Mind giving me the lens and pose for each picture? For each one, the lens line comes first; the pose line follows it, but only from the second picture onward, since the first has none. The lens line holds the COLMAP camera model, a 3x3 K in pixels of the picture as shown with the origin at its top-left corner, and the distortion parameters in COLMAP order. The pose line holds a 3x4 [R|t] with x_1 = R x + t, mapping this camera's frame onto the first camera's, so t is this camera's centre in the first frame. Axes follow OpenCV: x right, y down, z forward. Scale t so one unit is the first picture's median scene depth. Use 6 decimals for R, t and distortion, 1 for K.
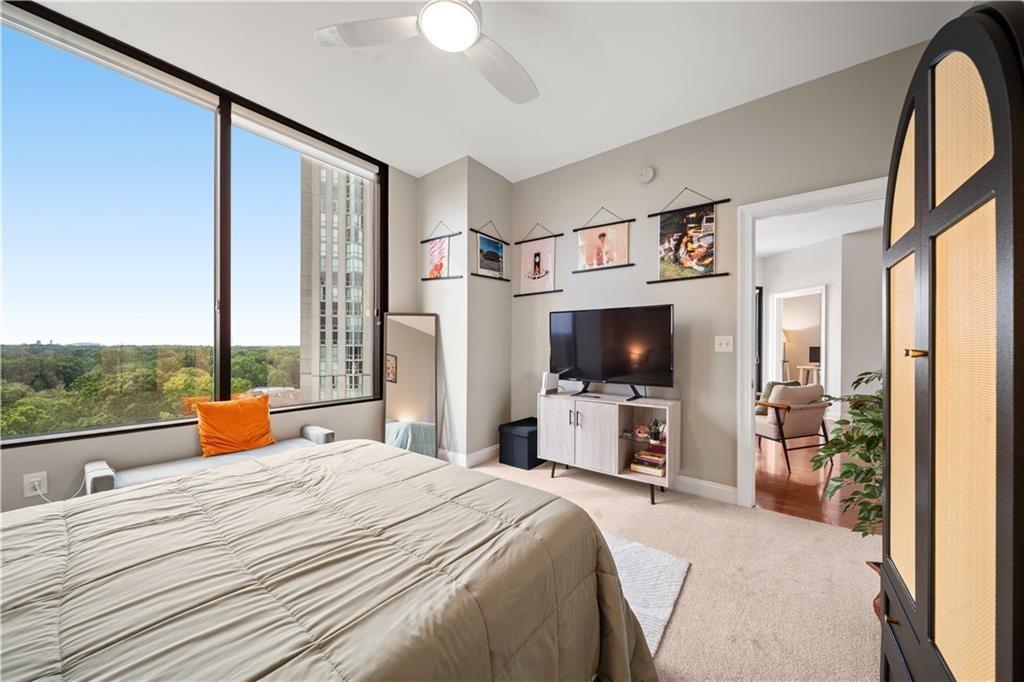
lens RADIAL K [[363.9, 0, 510.8], [0, 363.9, 343.7], [0, 0, 1]] dist [-0.006496, 0.000412]
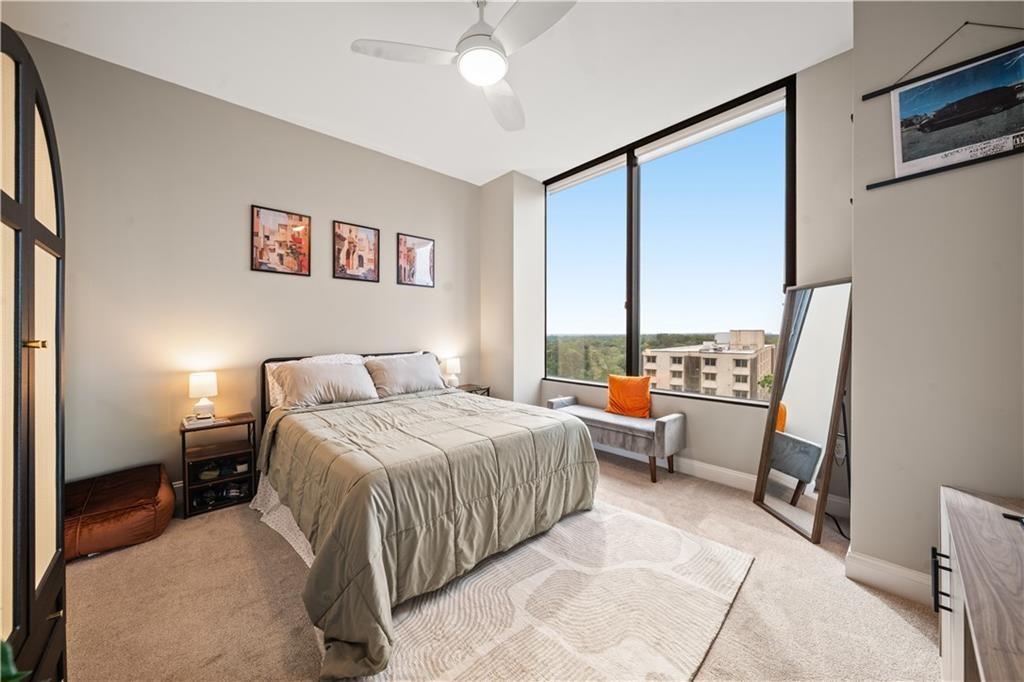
lens RADIAL K [[363.9, 0, 512.7], [0, 363.9, 331.0], [0, 0, 1]] dist [-0.006496, 0.000412]
pose [[-0.207517, -0.007878, -0.978200, 0.590202], [0.007917, 0.999921, -0.009733, 0.000823], [0.978199, -0.009764, -0.207438, 0.815102]]
